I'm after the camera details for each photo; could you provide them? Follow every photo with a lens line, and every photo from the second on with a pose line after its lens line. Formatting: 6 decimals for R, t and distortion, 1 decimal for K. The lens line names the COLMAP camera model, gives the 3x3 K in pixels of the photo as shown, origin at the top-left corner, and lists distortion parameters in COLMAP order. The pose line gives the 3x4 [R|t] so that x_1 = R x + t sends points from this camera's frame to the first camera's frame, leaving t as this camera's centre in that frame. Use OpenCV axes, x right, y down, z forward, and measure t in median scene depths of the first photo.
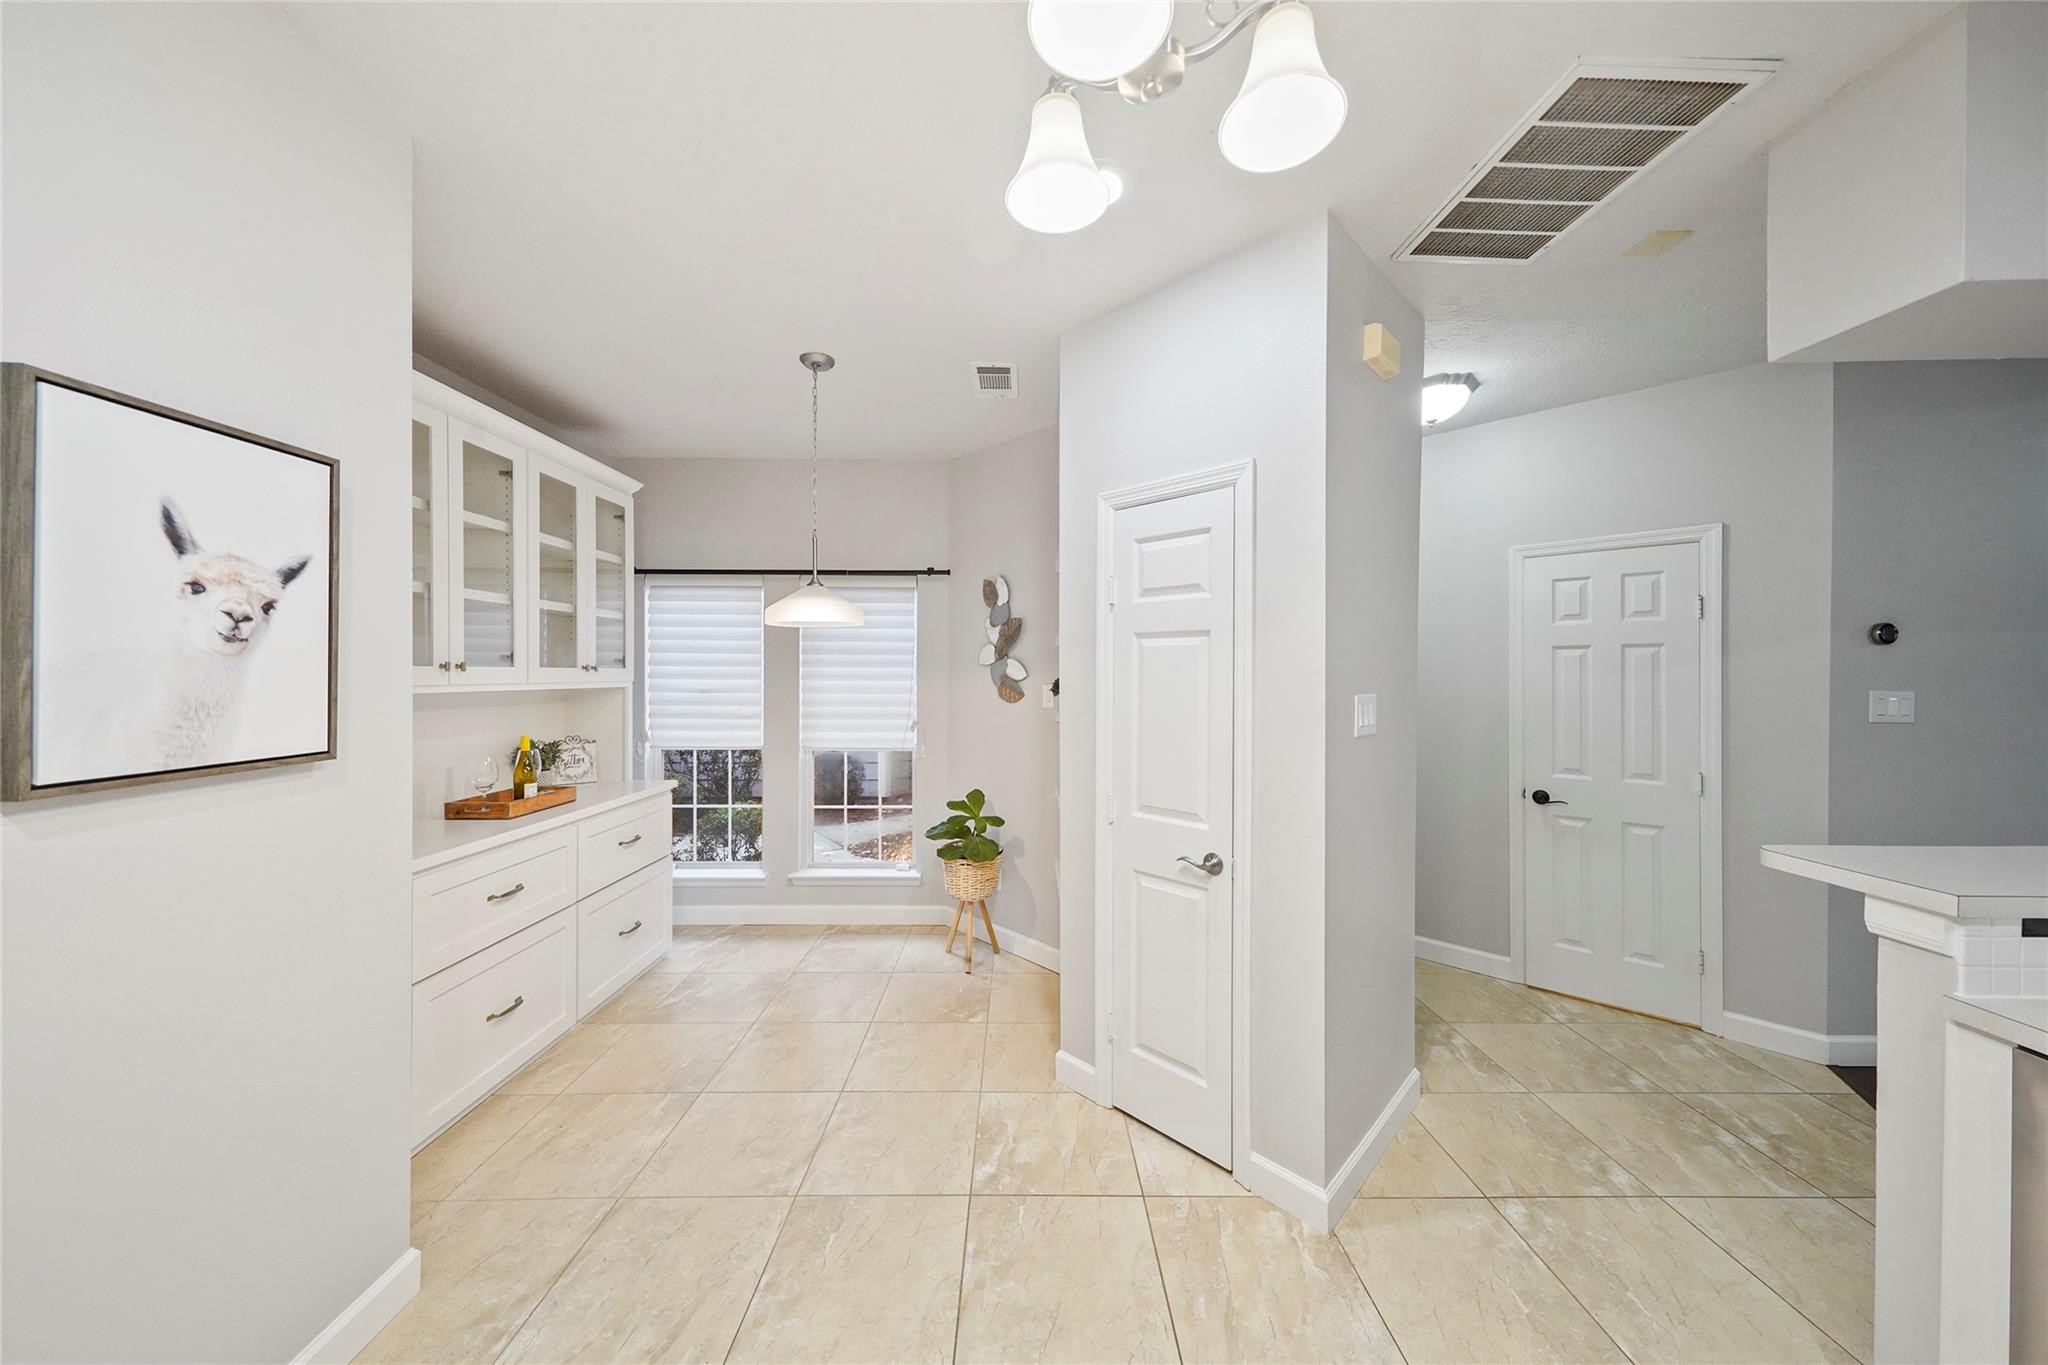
lens RADIAL K [[700.1, 0, 1027.9], [0, 700.1, 682.1], [0, 0, 1]] dist [0.000788, 0.000041]
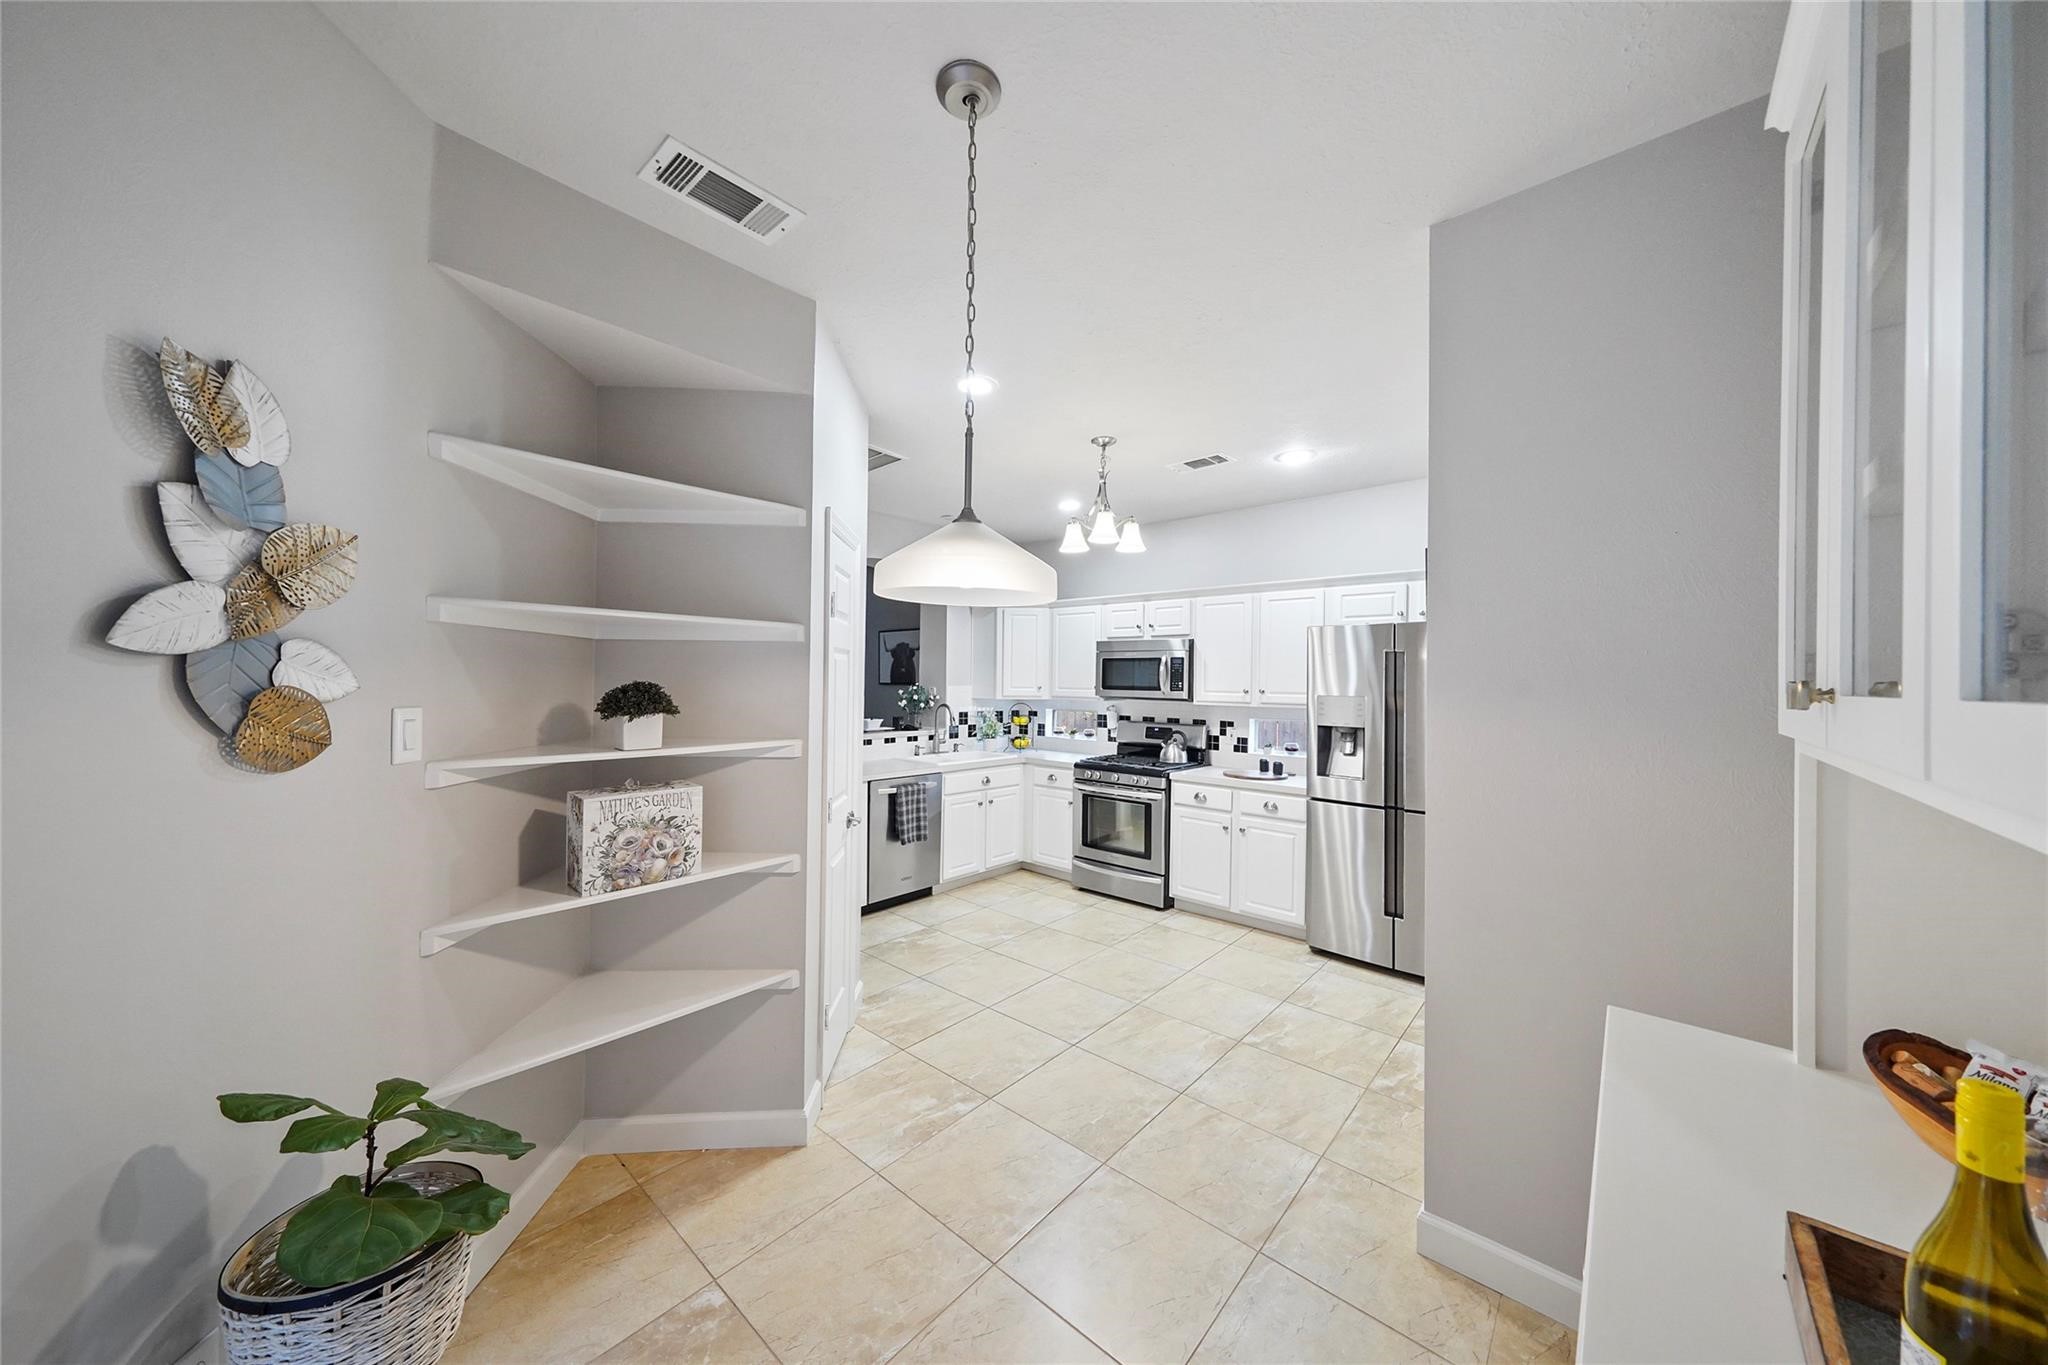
lens RADIAL K [[700.1, 0, 1020.6], [0, 700.1, 678.3], [0, 0, 1]] dist [0.000788, 0.000041]
pose [[-0.745131, -0.011301, 0.666822, -0.923165], [-0.005607, 0.999927, 0.010680, -0.039048], [-0.666894, 0.004219, -0.745141, 1.833628]]
